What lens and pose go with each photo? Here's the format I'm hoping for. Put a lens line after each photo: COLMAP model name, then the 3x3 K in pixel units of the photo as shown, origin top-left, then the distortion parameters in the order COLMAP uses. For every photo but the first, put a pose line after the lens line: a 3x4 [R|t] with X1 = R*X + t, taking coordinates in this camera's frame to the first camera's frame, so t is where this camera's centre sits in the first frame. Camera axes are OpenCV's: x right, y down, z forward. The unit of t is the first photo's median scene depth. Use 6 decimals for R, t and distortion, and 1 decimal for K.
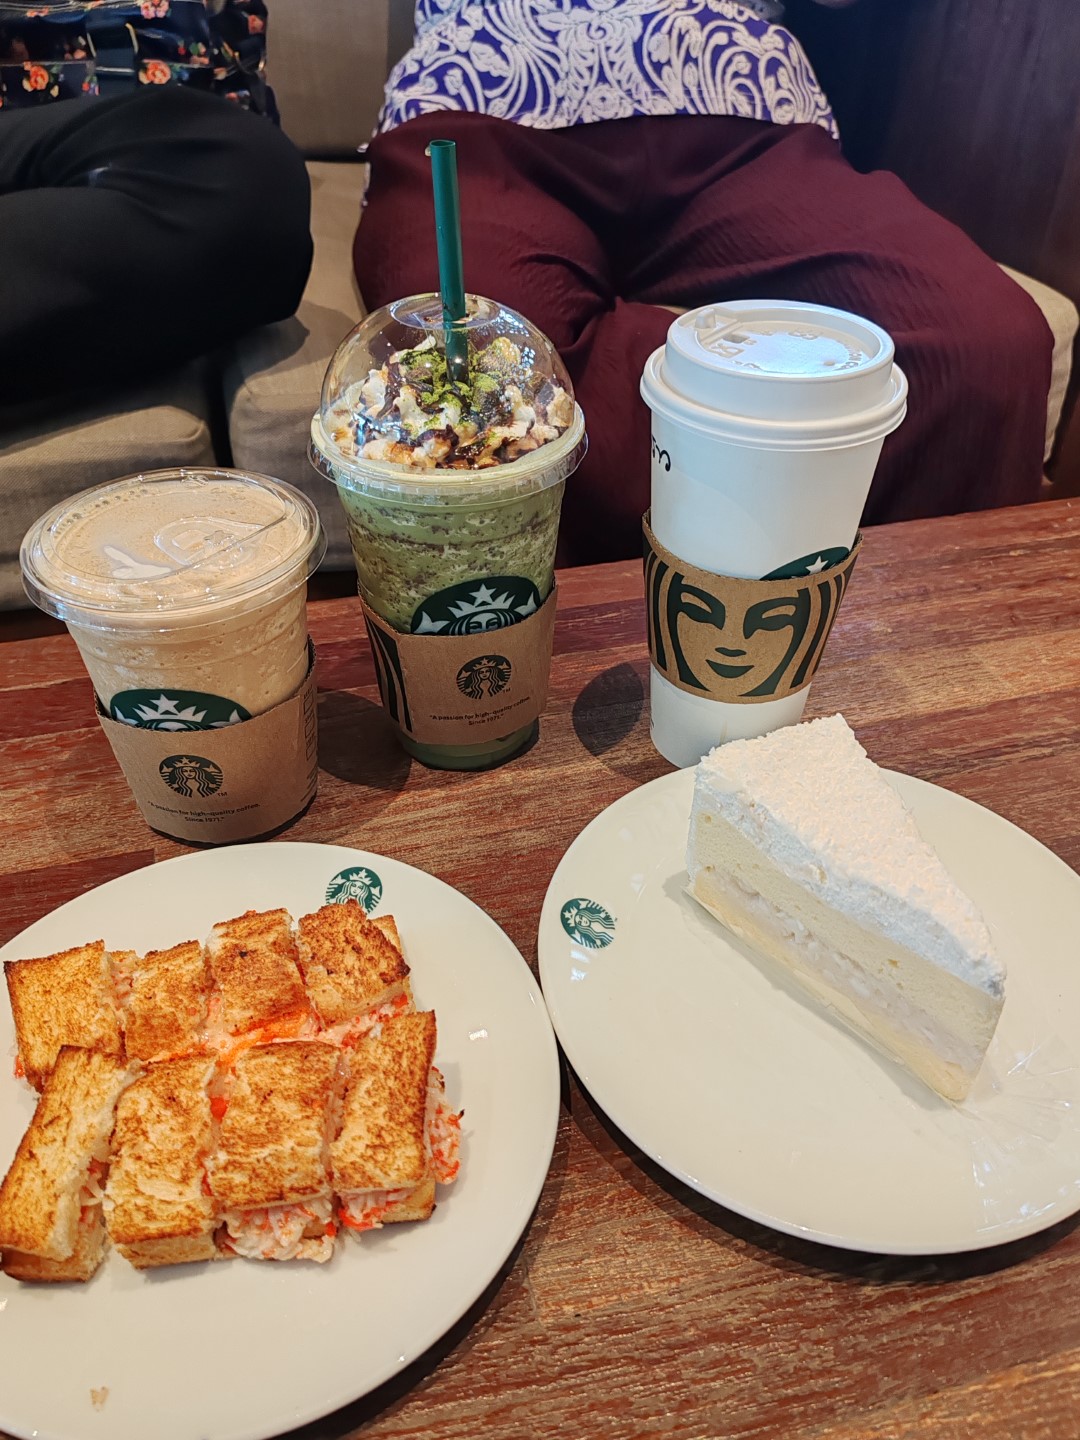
lens RADIAL K [[1113.2, 0, 538.9], [0, 1113.2, 717.4], [0, 0, 1]] dist [-0.000642, -0.005582]
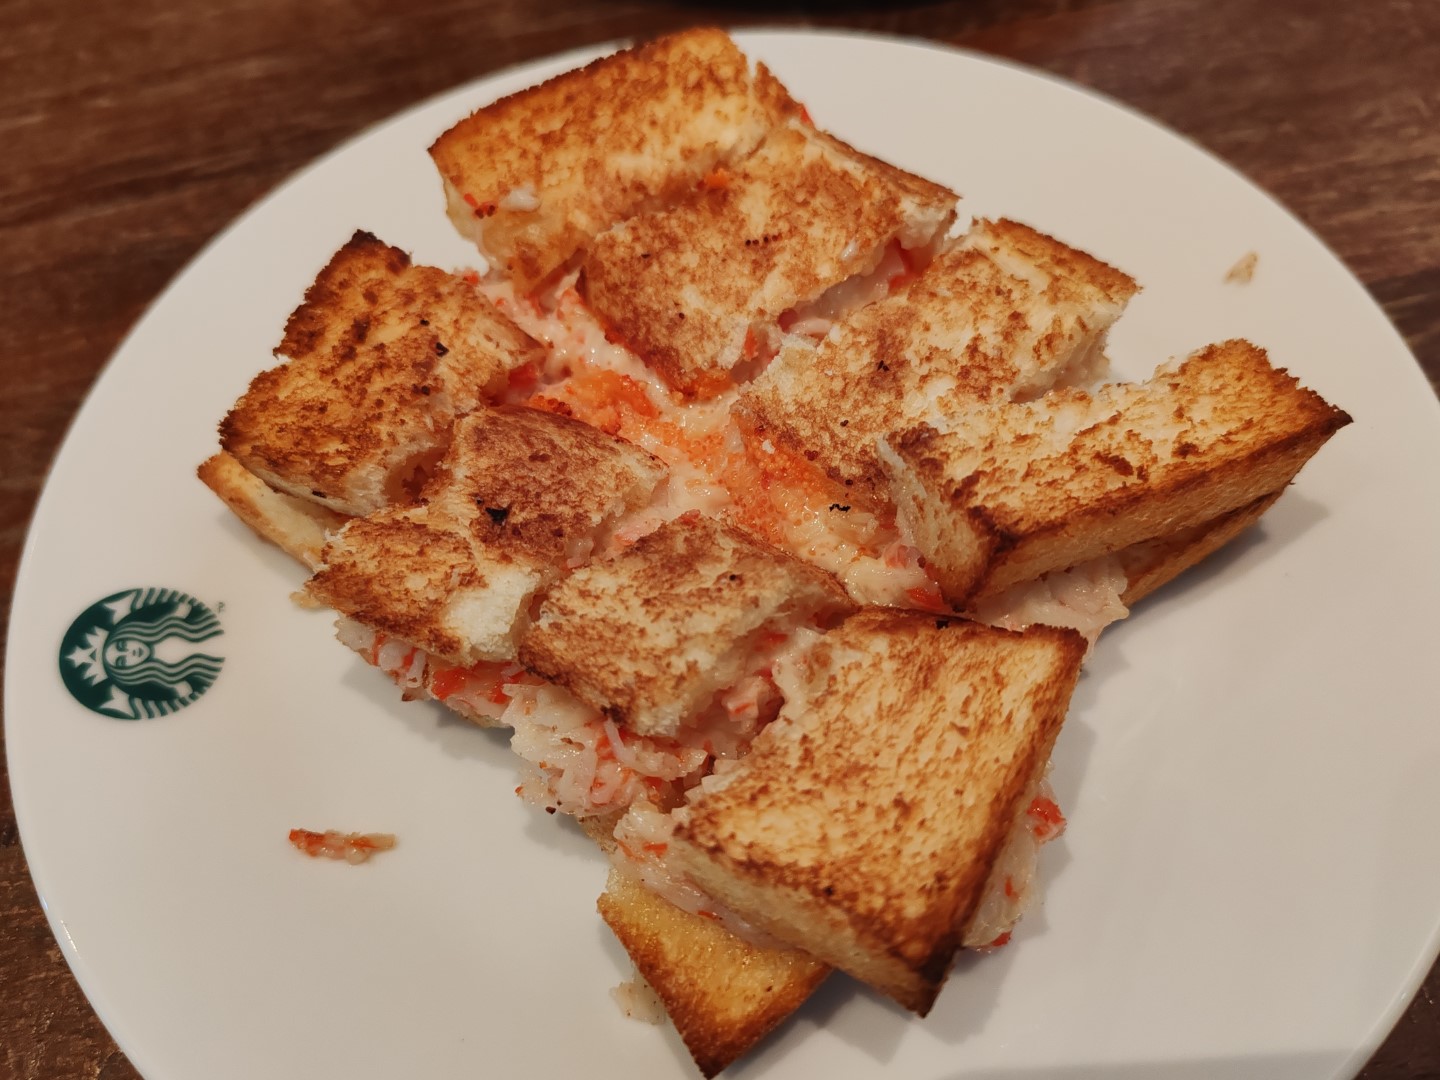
lens RADIAL K [[1113.2, 0, 713.7], [0, 1113.2, 538.5], [0, 0, 1]] dist [-0.000642, -0.005582]
pose [[-0.559663, -0.703781, 0.437572, -0.496261], [0.557710, 0.070692, 0.827020, -0.061791], [-0.612974, 0.706891, 0.352942, 0.857590]]
